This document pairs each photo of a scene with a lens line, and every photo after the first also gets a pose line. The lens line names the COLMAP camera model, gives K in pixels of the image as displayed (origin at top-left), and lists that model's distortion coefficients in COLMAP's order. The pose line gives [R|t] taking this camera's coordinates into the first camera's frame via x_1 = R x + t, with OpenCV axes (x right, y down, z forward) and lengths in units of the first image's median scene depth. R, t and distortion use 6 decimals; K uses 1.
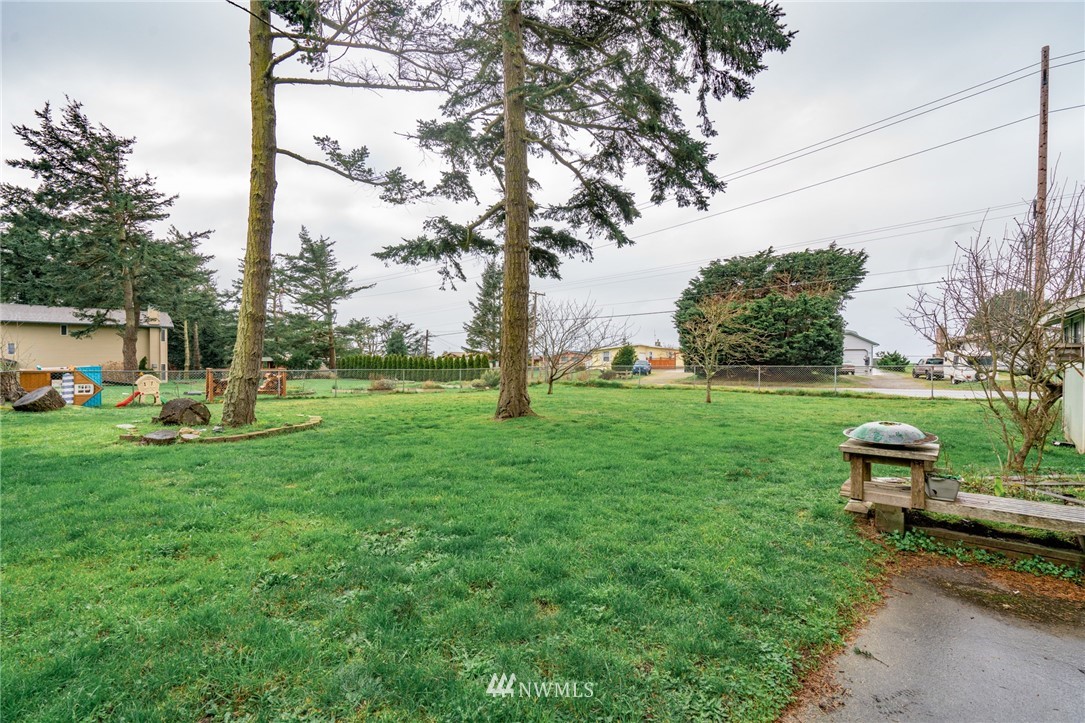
lens RADIAL K [[493.4, 0, 535.2], [0, 493.4, 365.5], [0, 0, 1]] dist [-0.009161, 0.003641]
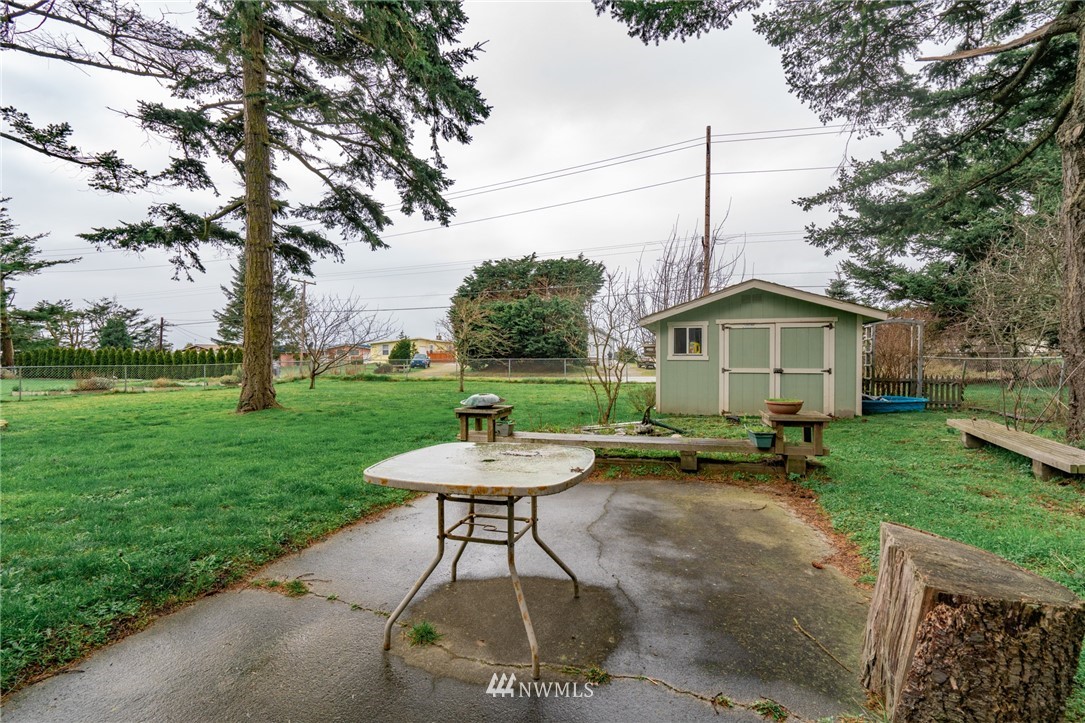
lens RADIAL K [[493.4, 0, 538.9], [0, 493.4, 363.0], [0, 0, 1]] dist [-0.009161, 0.003641]
pose [[0.905956, -0.009541, 0.423264, 0.042379], [0.005913, 0.999934, 0.009885, -0.000947], [-0.423330, -0.006453, 0.905952, -0.143243]]
